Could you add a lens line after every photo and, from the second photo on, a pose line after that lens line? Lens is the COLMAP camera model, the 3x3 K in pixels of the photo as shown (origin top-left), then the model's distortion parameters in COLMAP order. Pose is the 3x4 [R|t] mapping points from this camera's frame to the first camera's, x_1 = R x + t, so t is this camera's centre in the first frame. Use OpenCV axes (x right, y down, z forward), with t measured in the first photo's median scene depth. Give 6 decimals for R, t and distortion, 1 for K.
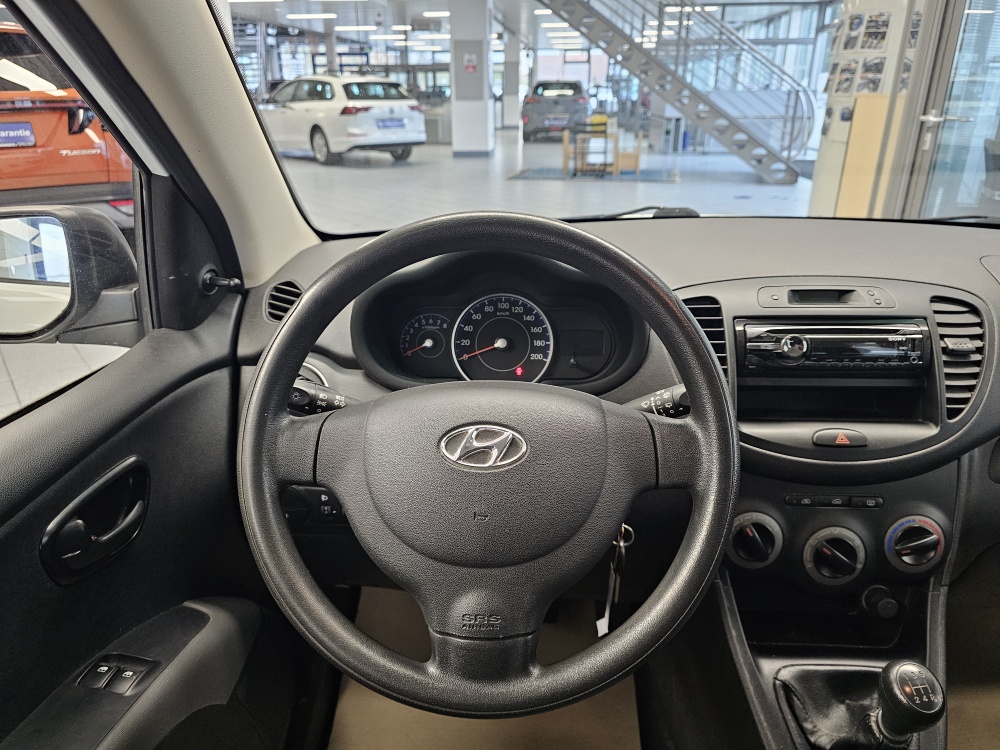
lens RADIAL K [[674.9, 0, 501.9], [0, 674.9, 372.6], [0, 0, 1]] dist [0.040468, -0.048483]
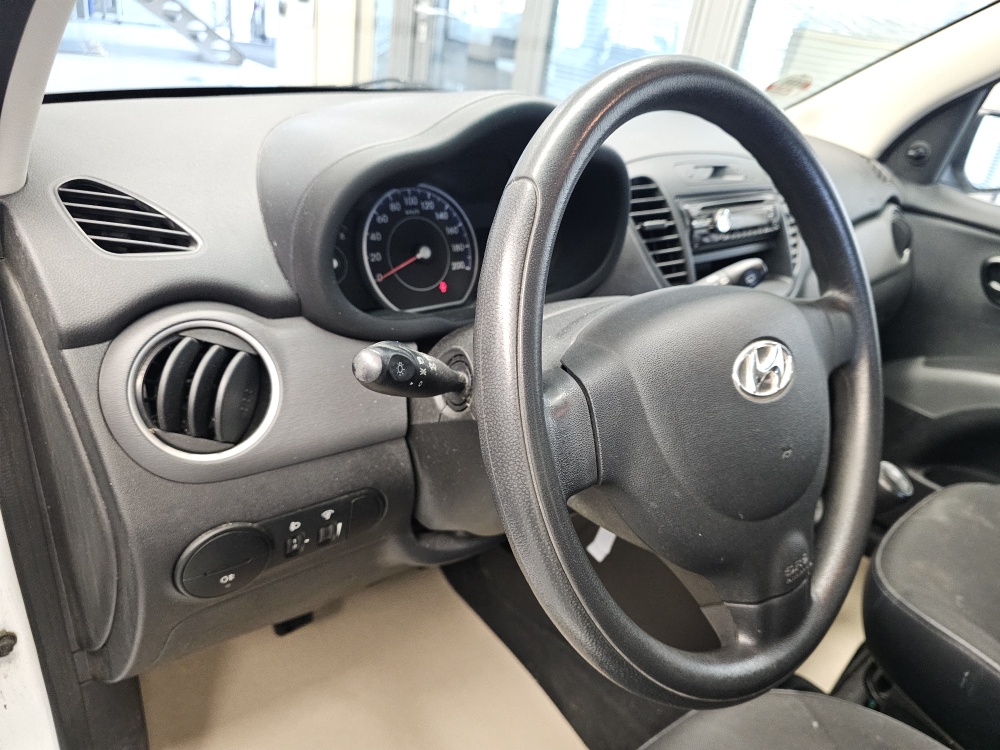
lens RADIAL K [[688.3, 0, 511.1], [0, 688.3, 378.3], [0, 0, 1]] dist [0.037205, -0.059751]
pose [[0.708263, -0.230005, 0.667429, -0.338613], [0.126983, 0.971523, 0.200047, -0.034593], [-0.694434, -0.056934, 0.717300, 0.264712]]
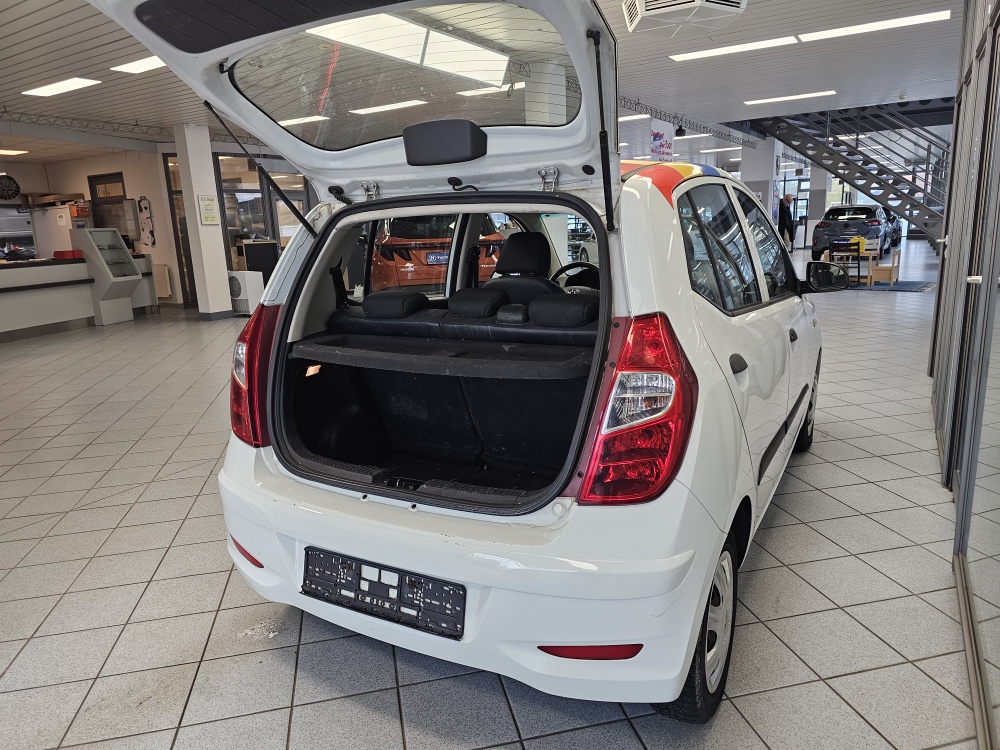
lens RADIAL K [[674.9, 0, 501.9], [0, 674.9, 372.6], [0, 0, 1]] dist [0.040468, -0.048483]
pose [[0.895323, 0.062260, -0.441045, 1.120755], [-0.135511, 0.981320, -0.136559, 0.893716], [0.424304, 0.182031, 0.887035, -2.459936]]
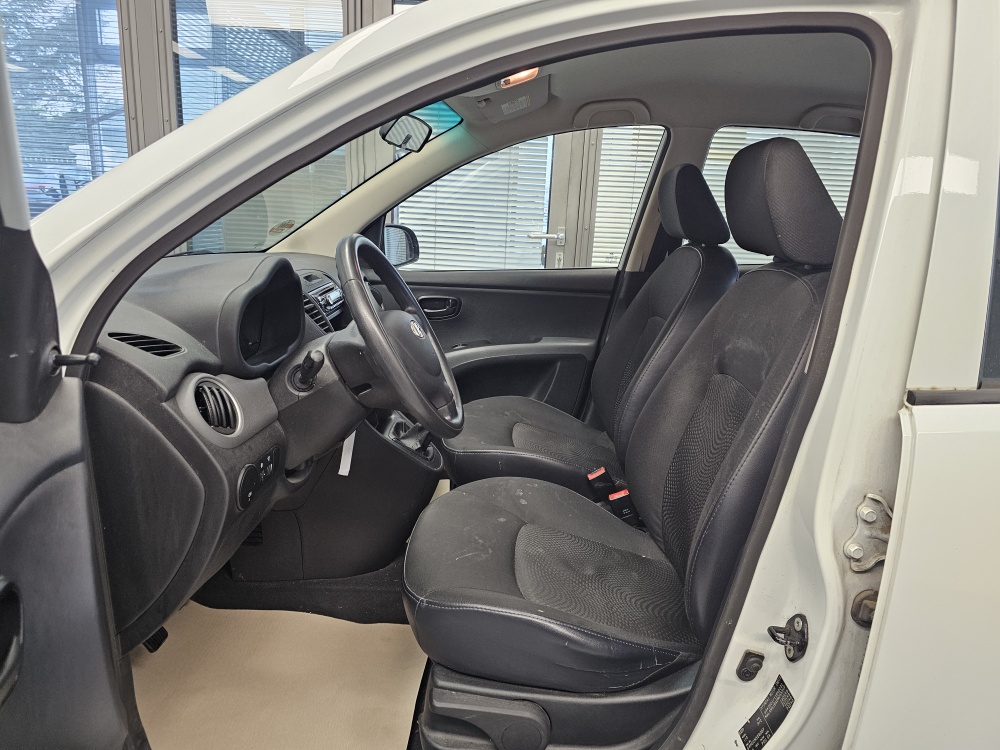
lens RADIAL K [[663.9, 0, 500.0], [0, 663.9, 375.0], [0, 0, 1]] dist [0.029803, -0.004404]
pose [[-0.048948, -0.242512, 0.968913, -0.985491], [0.330810, 0.911386, 0.244826, -0.092764], [-0.942427, 0.332509, 0.035615, 0.298765]]
